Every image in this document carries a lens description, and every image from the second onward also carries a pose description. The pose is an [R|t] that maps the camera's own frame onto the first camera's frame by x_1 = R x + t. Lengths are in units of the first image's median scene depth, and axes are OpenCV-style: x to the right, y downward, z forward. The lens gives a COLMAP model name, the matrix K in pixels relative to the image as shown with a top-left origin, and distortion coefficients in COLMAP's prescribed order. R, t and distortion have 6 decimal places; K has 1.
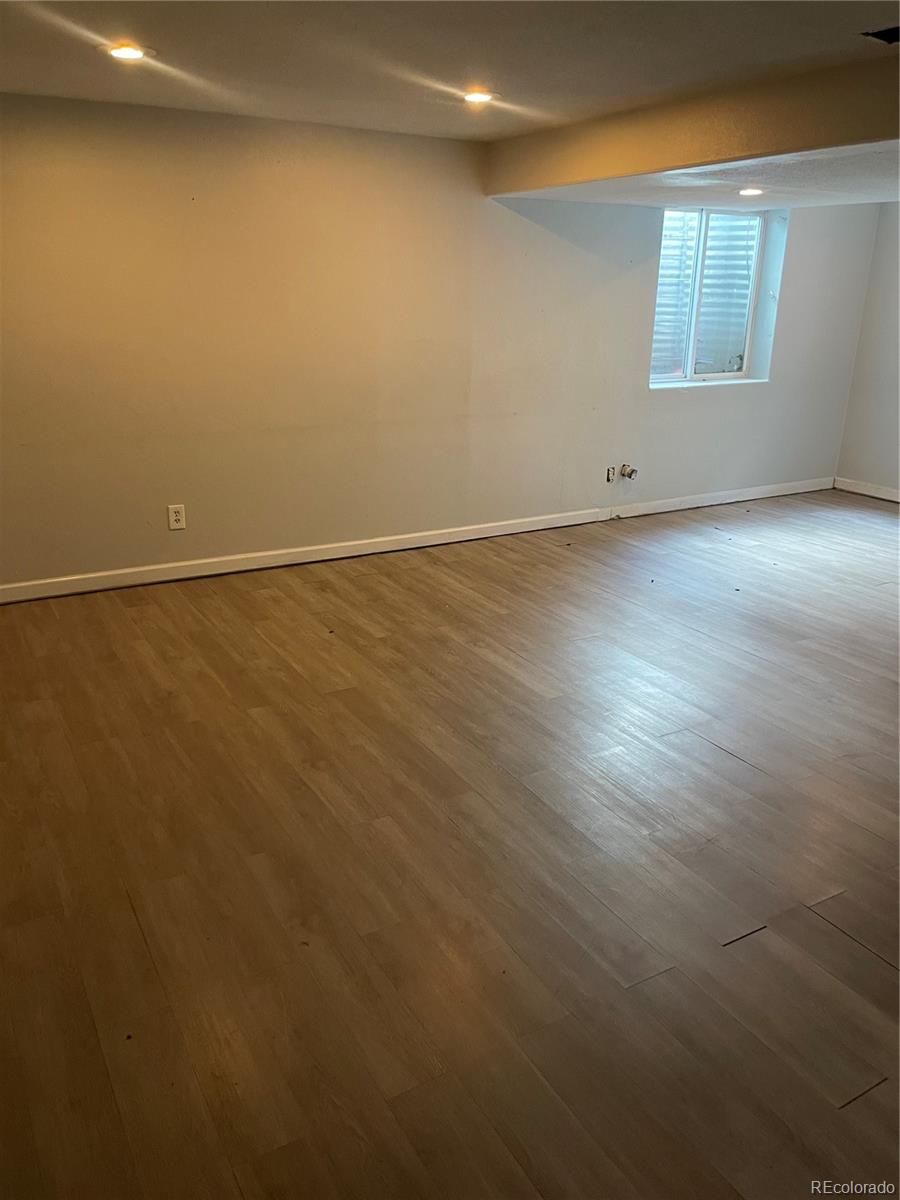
lens RADIAL K [[905.5, 0, 450.1], [0, 905.5, 600.7], [0, 0, 1]] dist [0.053555, 0.000256]
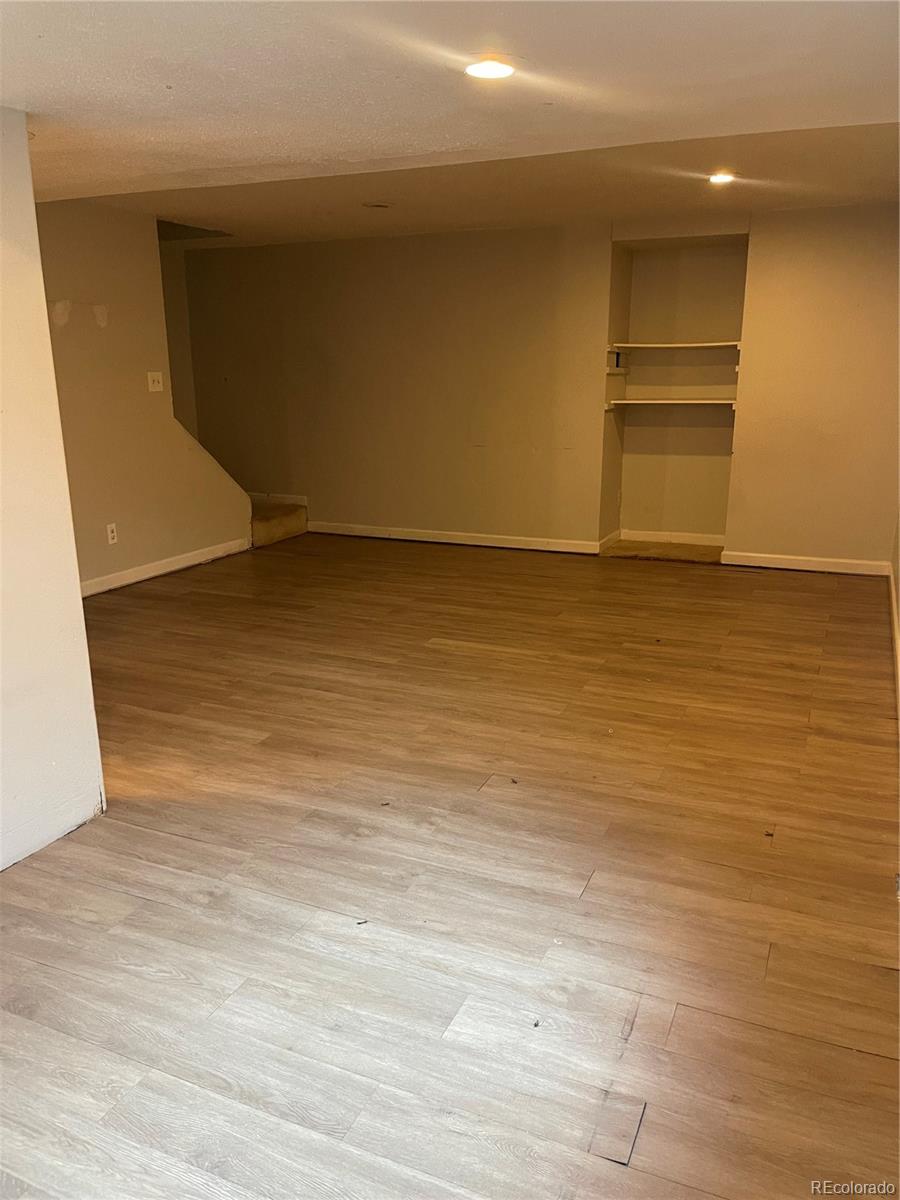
lens RADIAL K [[905.5, 0, 450.6], [0, 905.5, 601.0], [0, 0, 1]] dist [0.053555, 0.000256]
pose [[-0.812802, 0.134185, -0.566875, 0.679893], [-0.197269, 0.852214, 0.484578, -0.474623], [0.548122, 0.505693, -0.666211, 1.540033]]
